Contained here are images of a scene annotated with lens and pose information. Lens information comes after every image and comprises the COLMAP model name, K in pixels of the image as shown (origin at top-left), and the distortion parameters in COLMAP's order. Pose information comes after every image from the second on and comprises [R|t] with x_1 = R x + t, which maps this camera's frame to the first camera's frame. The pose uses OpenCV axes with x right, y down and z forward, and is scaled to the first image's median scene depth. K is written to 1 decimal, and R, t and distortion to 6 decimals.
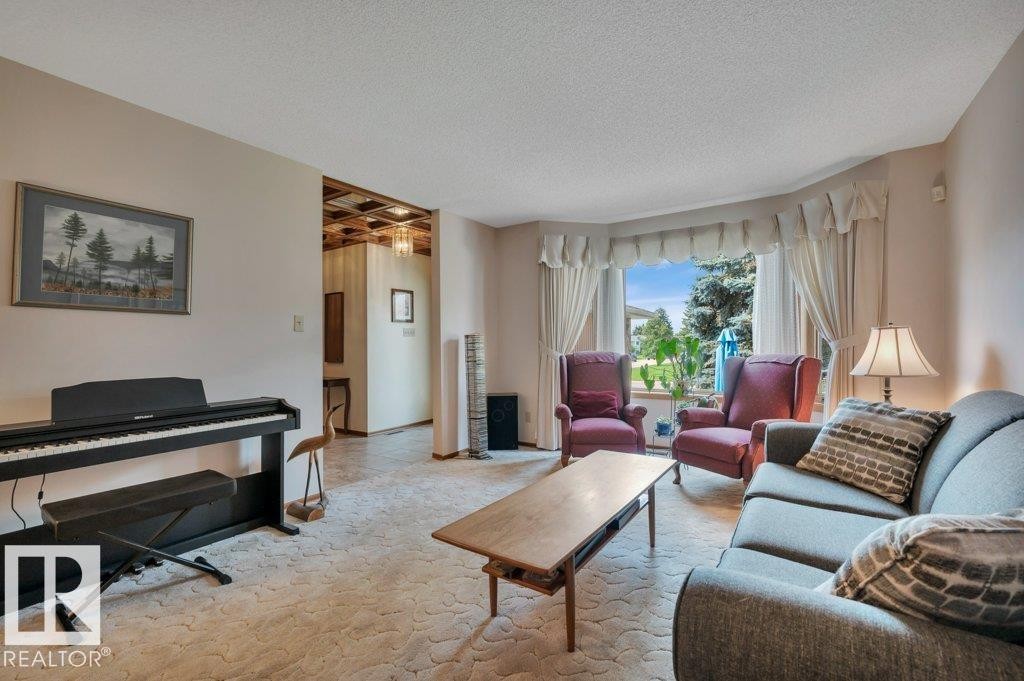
lens RADIAL K [[429.6, 0, 520.6], [0, 429.6, 338.7], [0, 0, 1]] dist [-0.000825, -0.000501]
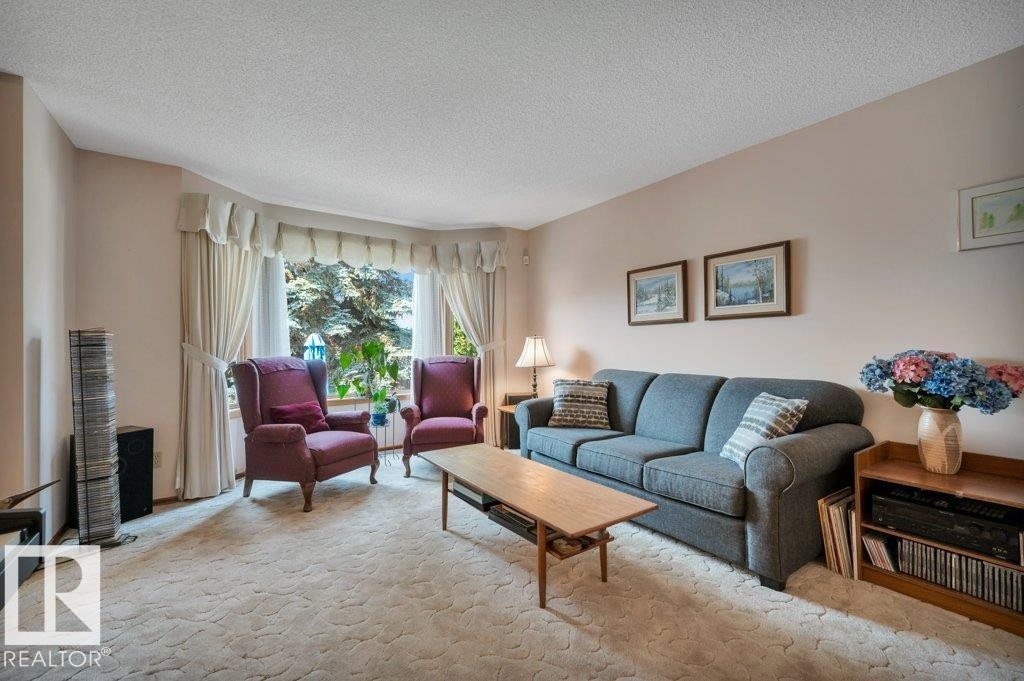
lens RADIAL K [[429.6, 0, 516.4], [0, 429.6, 343.6], [0, 0, 1]] dist [-0.000825, -0.000501]
pose [[0.362718, 0.011381, 0.931829, -0.487593], [-0.008266, 0.999925, -0.008996, 0.008582], [-0.931862, -0.004439, 0.362785, 0.315063]]
